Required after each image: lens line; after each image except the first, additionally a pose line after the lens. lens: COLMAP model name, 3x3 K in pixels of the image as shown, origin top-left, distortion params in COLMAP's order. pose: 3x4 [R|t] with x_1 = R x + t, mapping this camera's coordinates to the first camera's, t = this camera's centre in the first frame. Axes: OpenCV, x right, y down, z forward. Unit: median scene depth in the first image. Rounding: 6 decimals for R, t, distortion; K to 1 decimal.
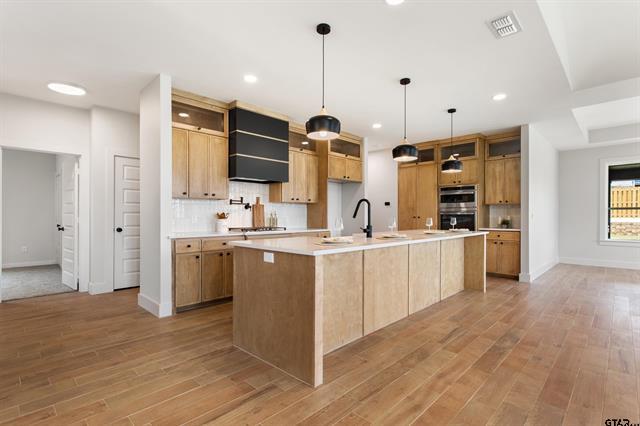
lens RADIAL K [[311.2, 0, 322.2], [0, 311.2, 216.7], [0, 0, 1]] dist [0.004969, -0.002098]
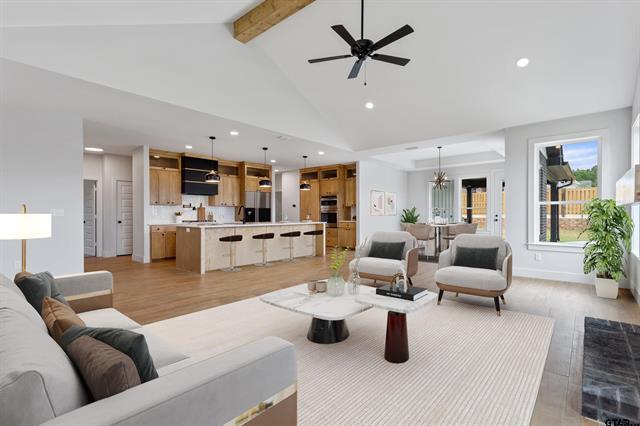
lens RADIAL K [[311.2, 0, 323.7], [0, 311.2, 215.1], [0, 0, 1]] dist [0.004969, -0.002098]
pose [[0.998525, -0.004416, 0.054112, 0.422369], [0.004420, 0.999990, 0.000060, 0.007557], [-0.054111, 0.000180, 0.998535, -0.853554]]
